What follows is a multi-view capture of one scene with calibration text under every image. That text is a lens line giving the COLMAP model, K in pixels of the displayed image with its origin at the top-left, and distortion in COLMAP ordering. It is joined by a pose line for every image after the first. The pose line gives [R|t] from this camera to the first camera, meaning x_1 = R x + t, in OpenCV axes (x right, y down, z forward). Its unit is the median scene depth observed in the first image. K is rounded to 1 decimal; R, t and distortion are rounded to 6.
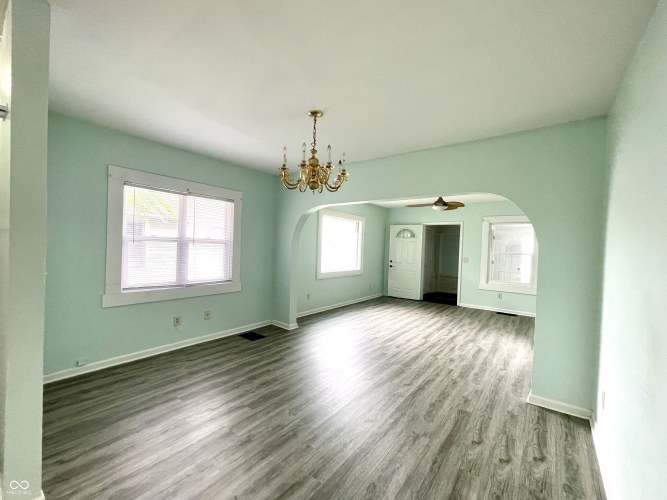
lens RADIAL K [[278.6, 0, 332.3], [0, 278.6, 251.3], [0, 0, 1]] dist [-0.002394, -0.000070]
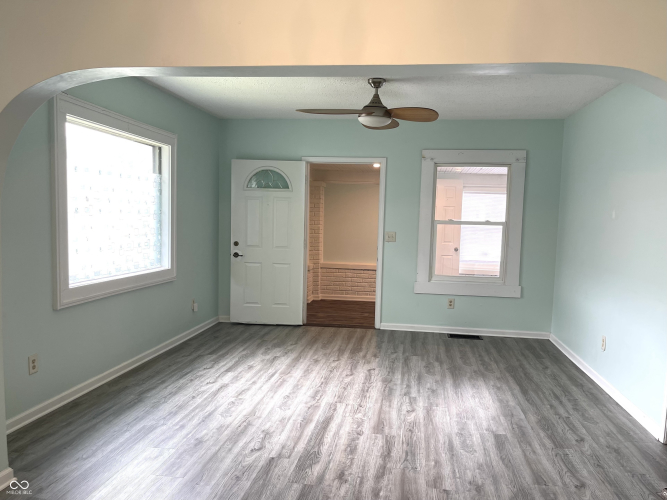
lens RADIAL K [[517.7, 0, 345.8], [0, 517.7, 264.6], [0, 0, 1]] dist [0.040938, -0.003679]
pose [[0.861231, -0.056422, 0.505073, -0.069622], [0.009769, 0.995472, 0.094547, -0.008942], [-0.508121, -0.076493, 0.857883, 0.282296]]
